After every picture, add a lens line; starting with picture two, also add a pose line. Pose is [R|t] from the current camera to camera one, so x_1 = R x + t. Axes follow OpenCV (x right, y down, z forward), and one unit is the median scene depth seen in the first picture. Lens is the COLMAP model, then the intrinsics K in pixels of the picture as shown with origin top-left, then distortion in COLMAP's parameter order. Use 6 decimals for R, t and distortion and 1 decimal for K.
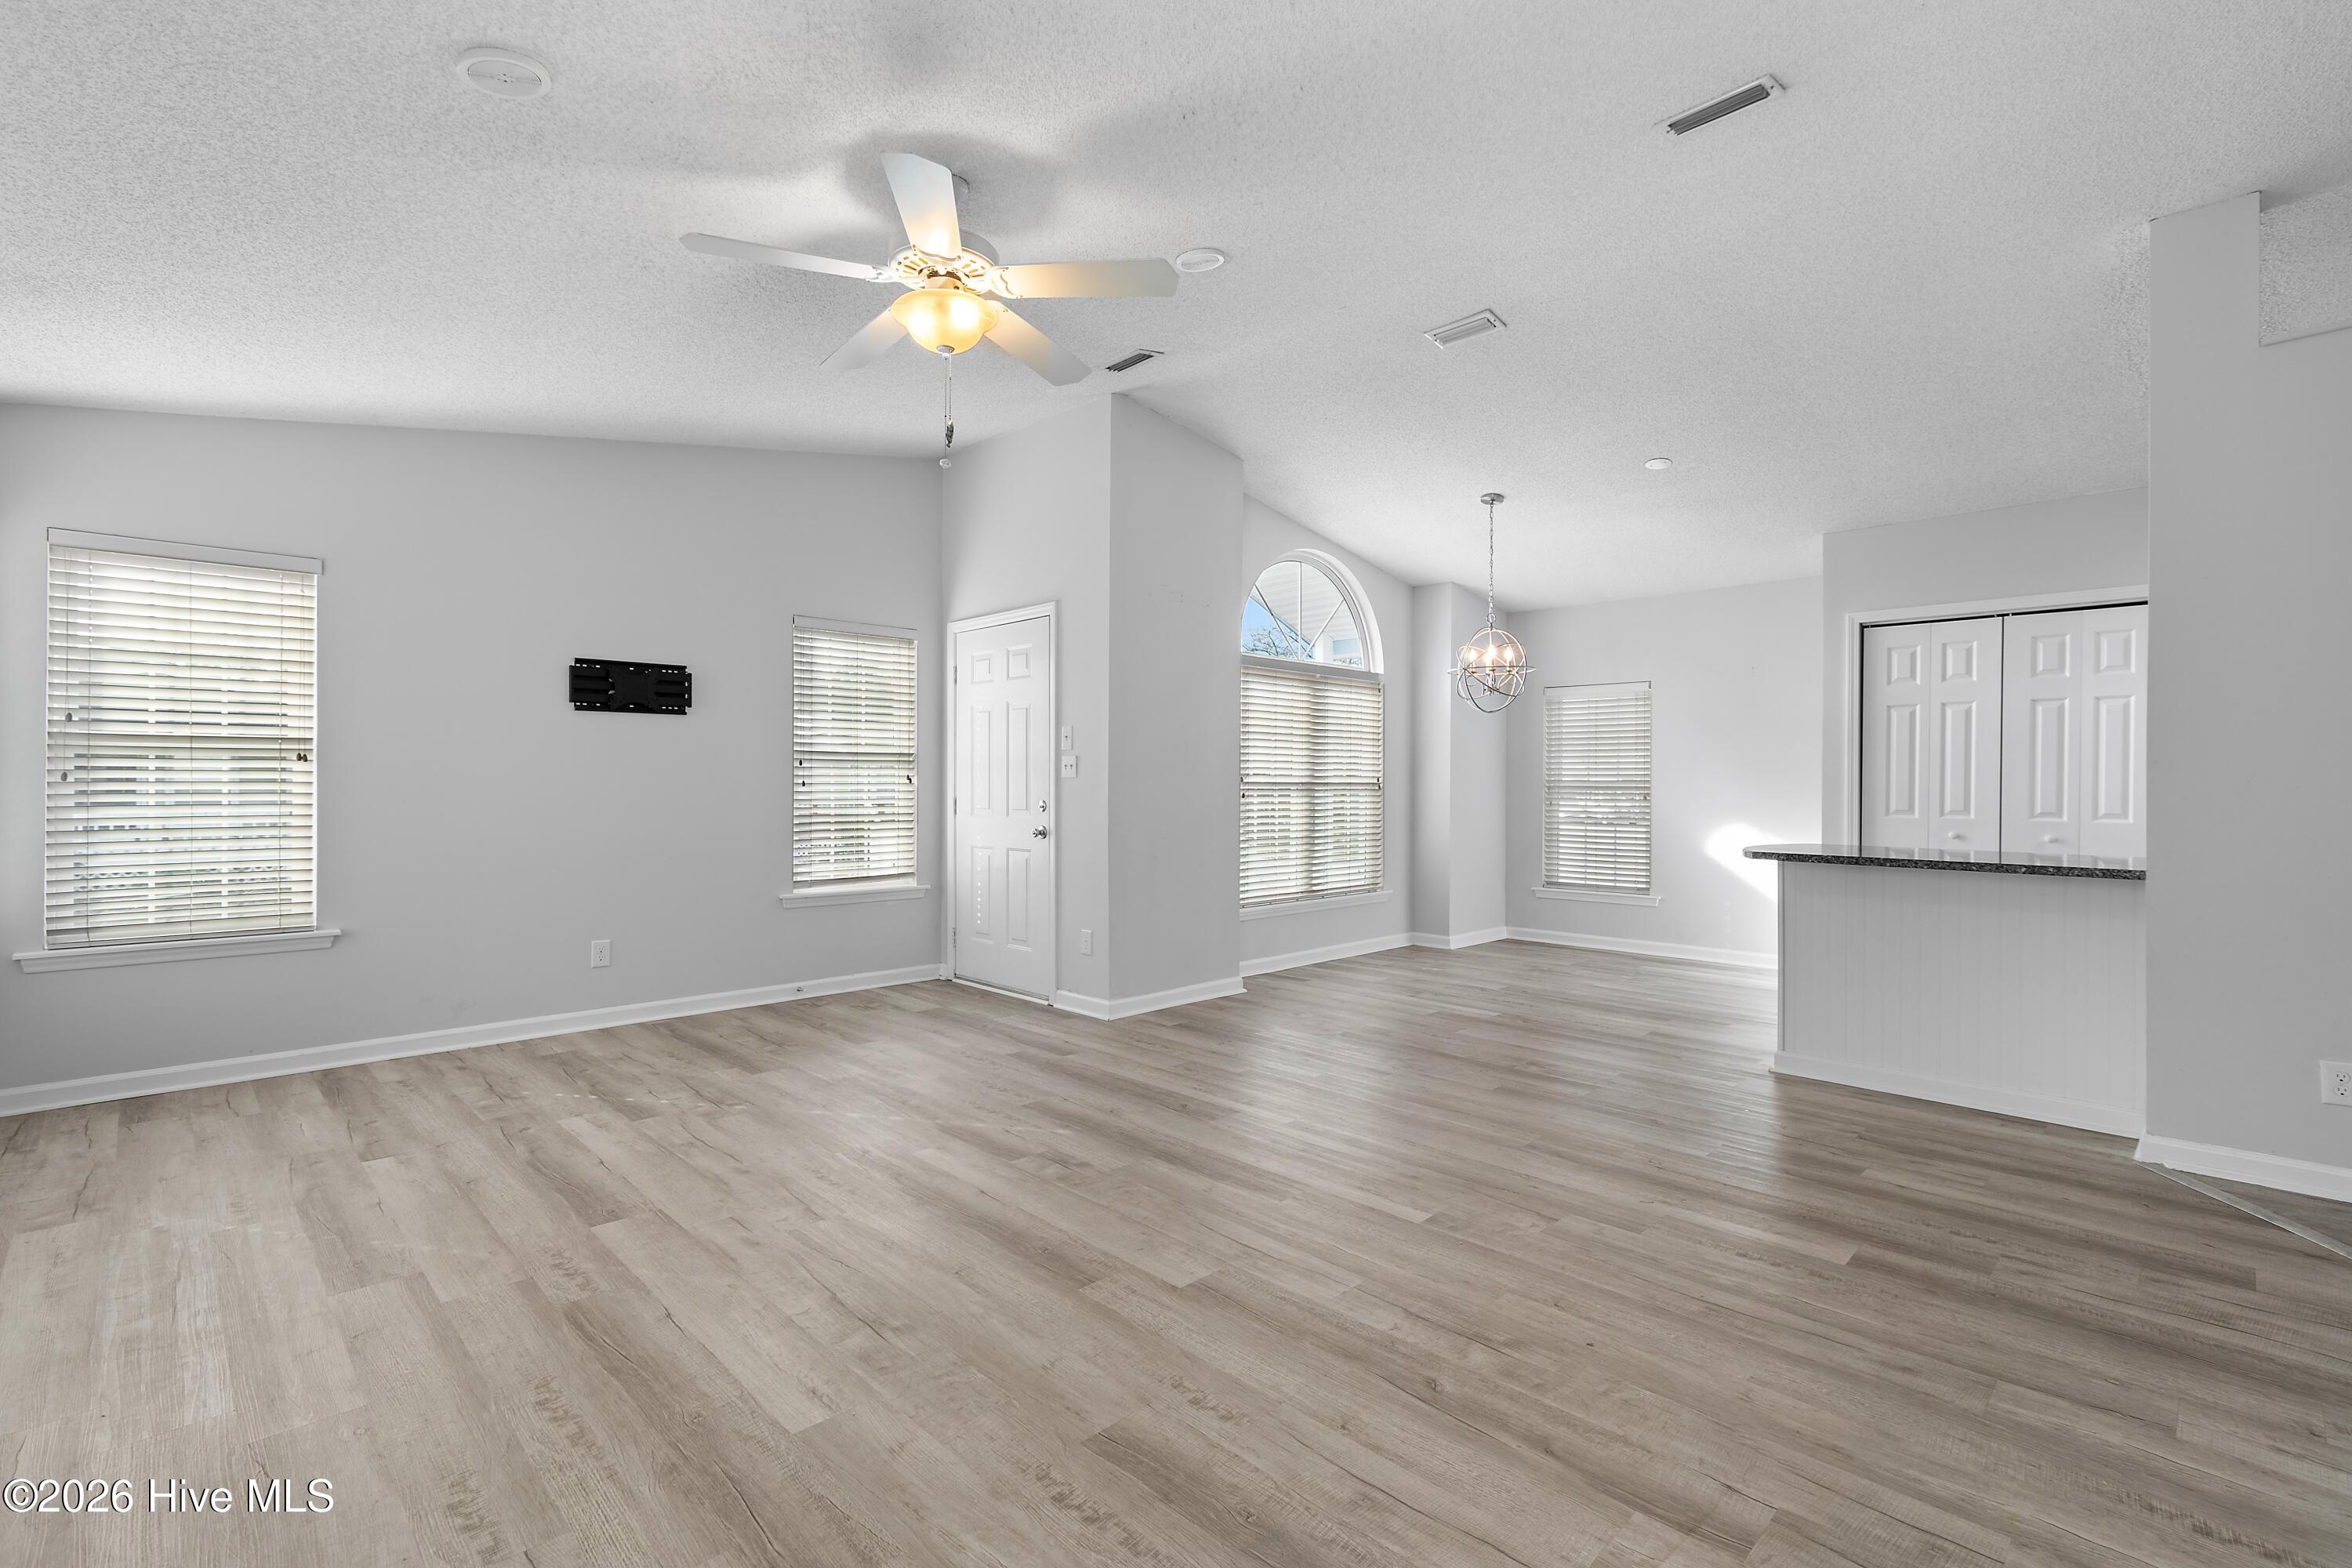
lens RADIAL K [[1053.7, 0, 1182.8], [0, 1053.7, 786.4], [0, 0, 1]] dist [0.002297, 0.000040]
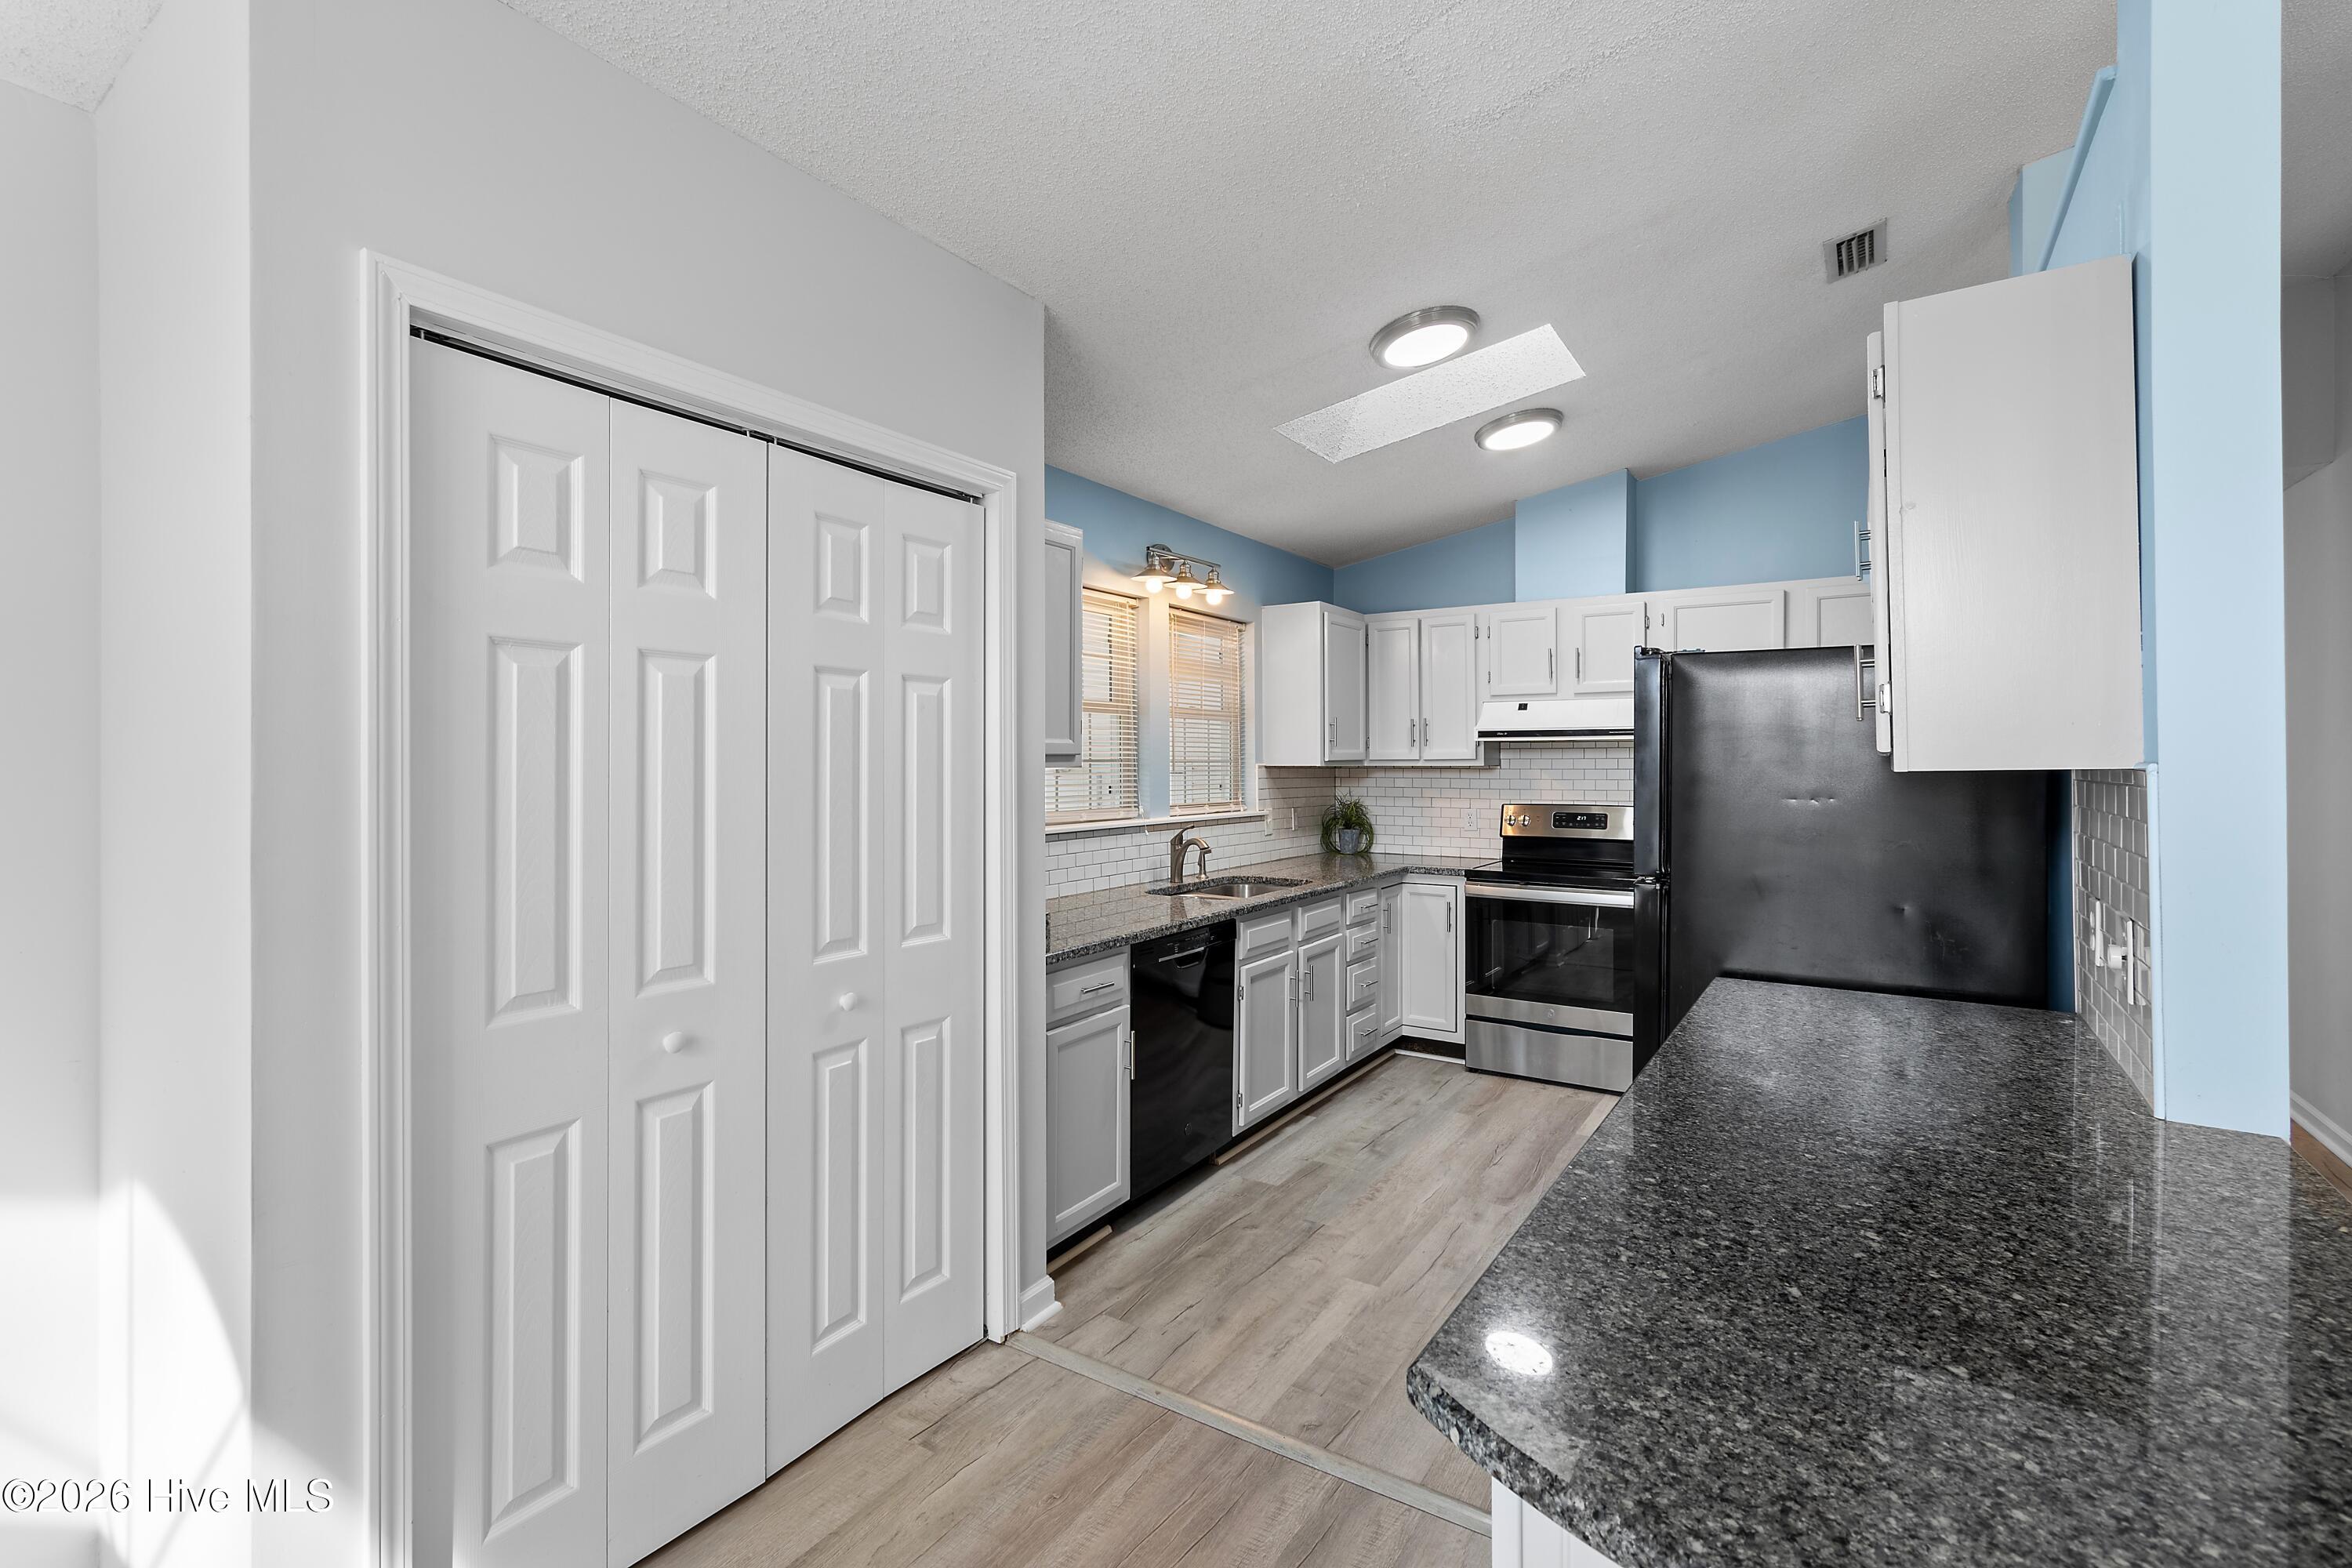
lens RADIAL K [[1052.1, 0, 1179.7], [0, 1052.1, 764.1], [0, 0, 1]] dist [0.002847, 0.000000]
pose [[-0.224752, -0.002639, 0.974412, 0.571783], [0.006110, 0.999973, 0.004117, -0.068434], [-0.974397, 0.006879, -0.224730, 1.446624]]
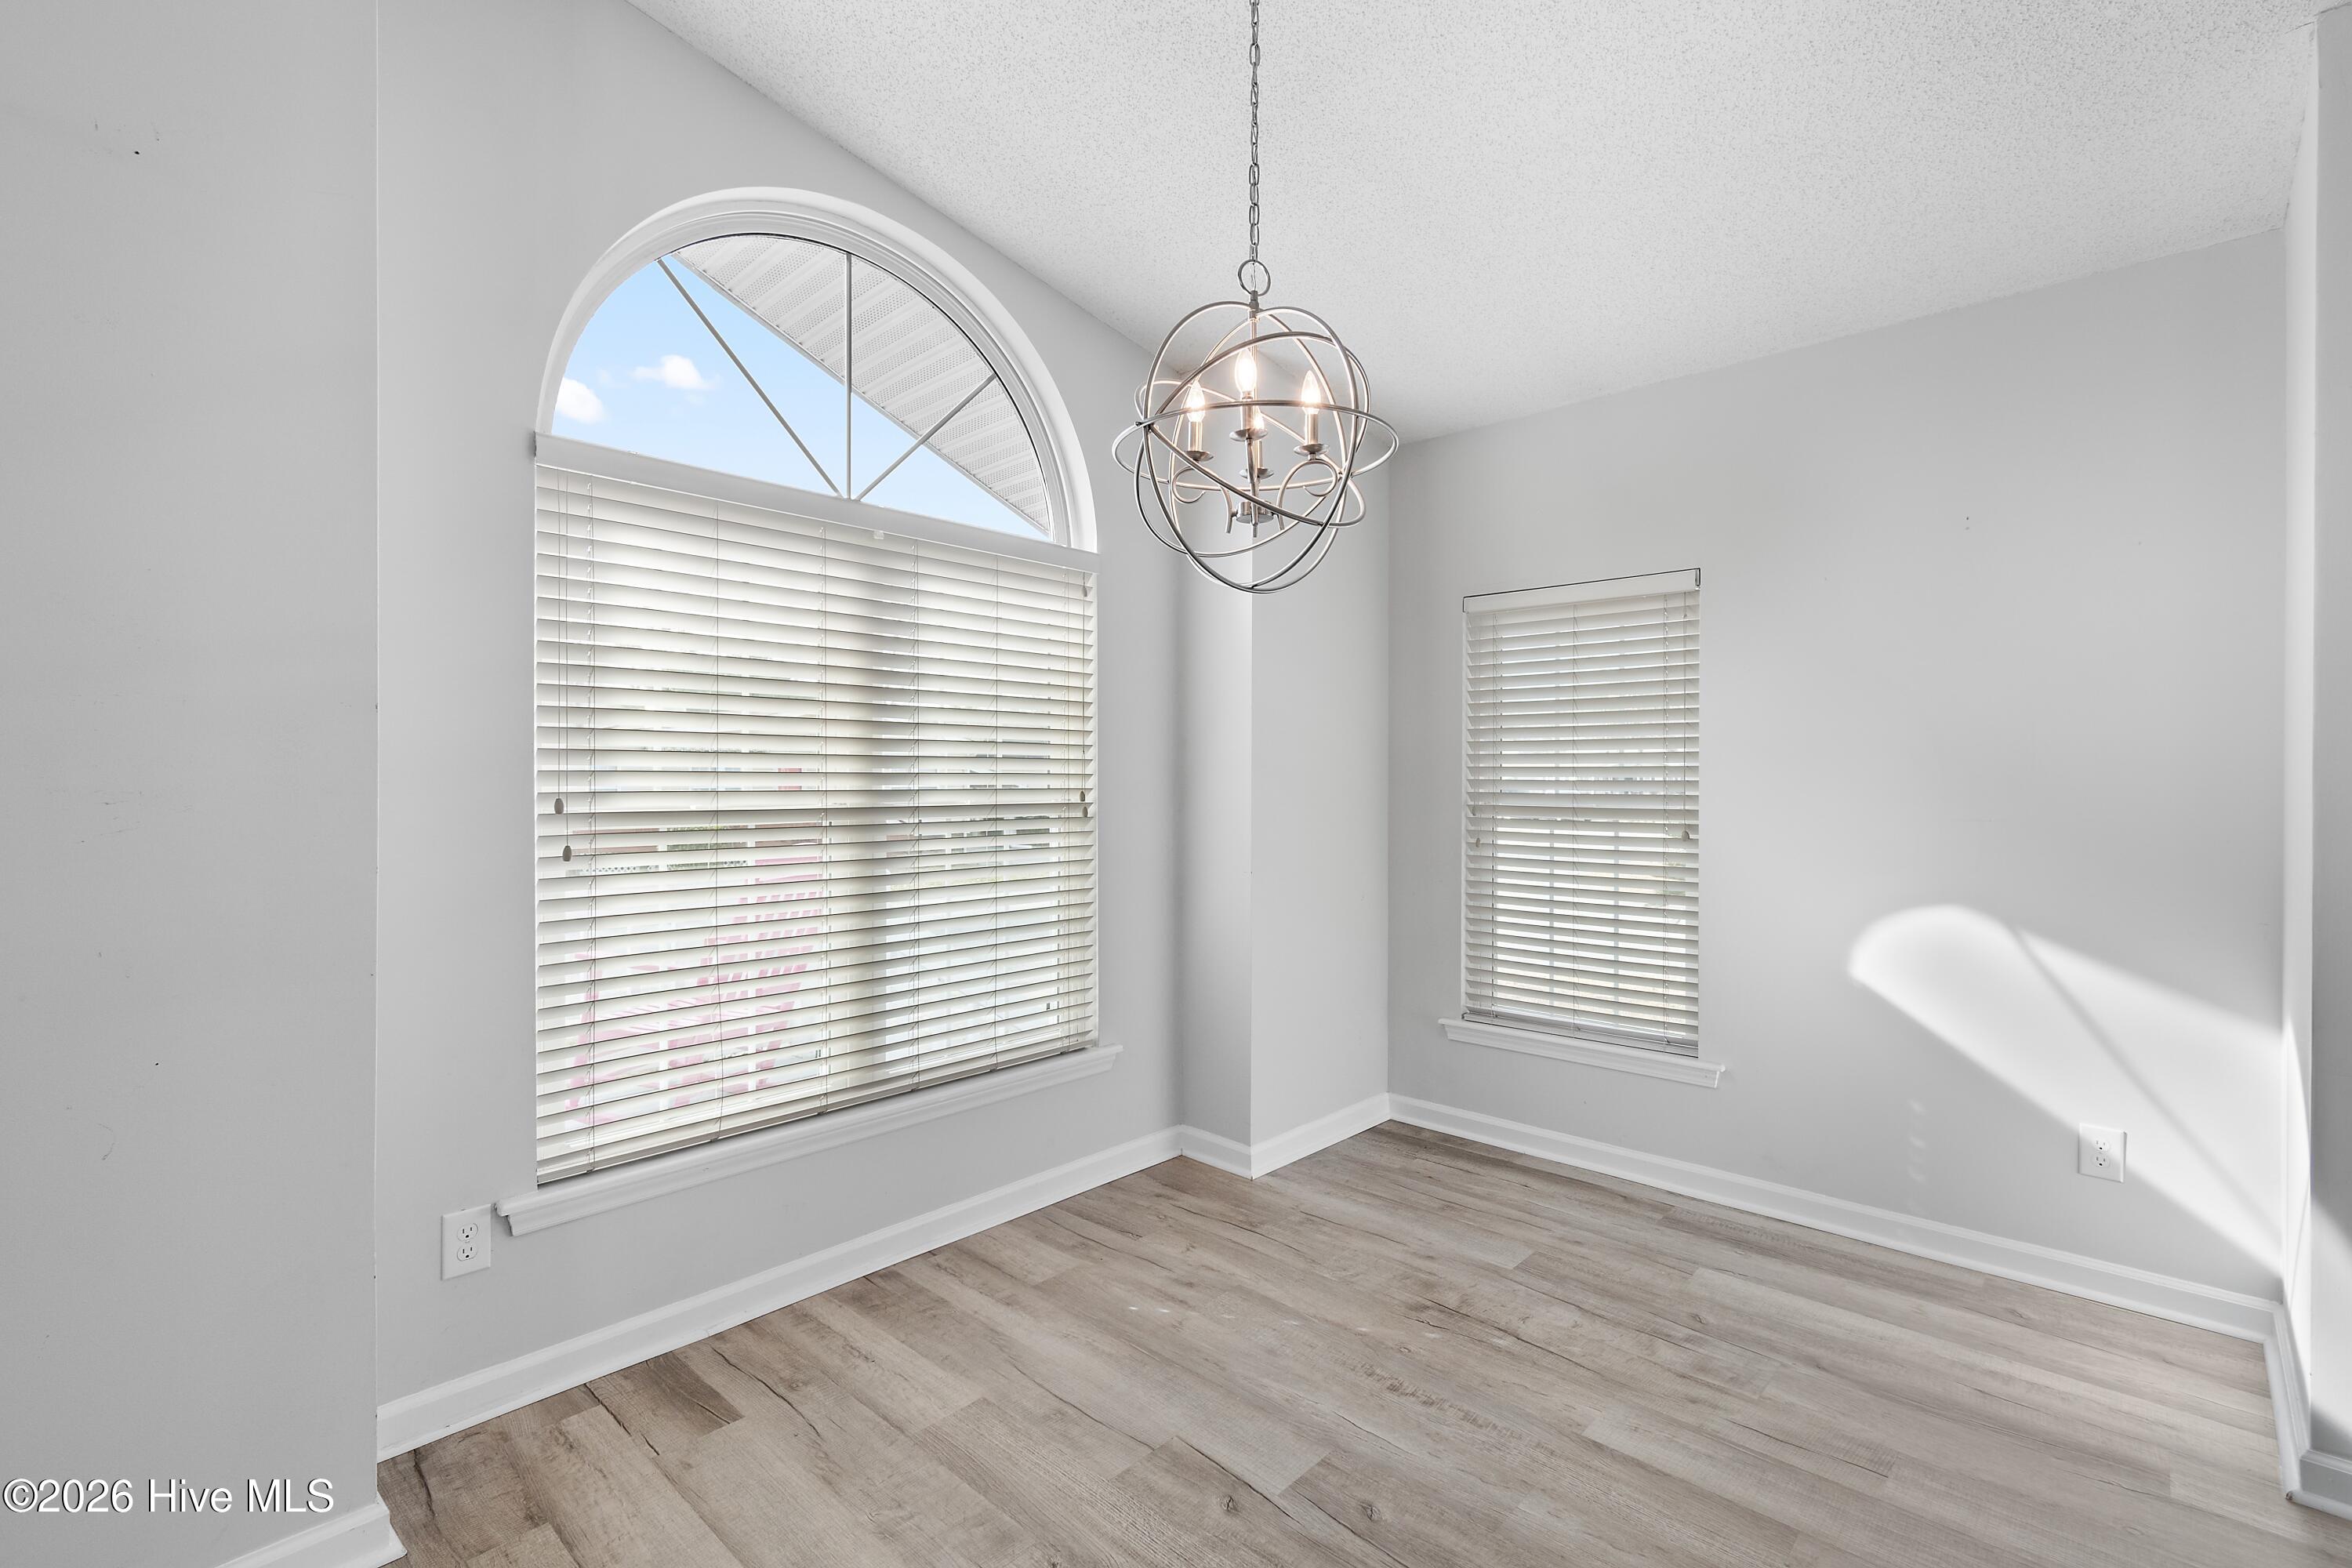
lens RADIAL K [[1060.5, 0, 1197.2], [0, 1060.5, 779.6], [0, 0, 1]] dist [0.002506, -0.000290]
pose [[0.999034, -0.002902, 0.043846, 0.451173], [0.002831, 0.999995, 0.001670, -0.028749], [-0.043851, -0.001545, 0.999037, 1.185876]]
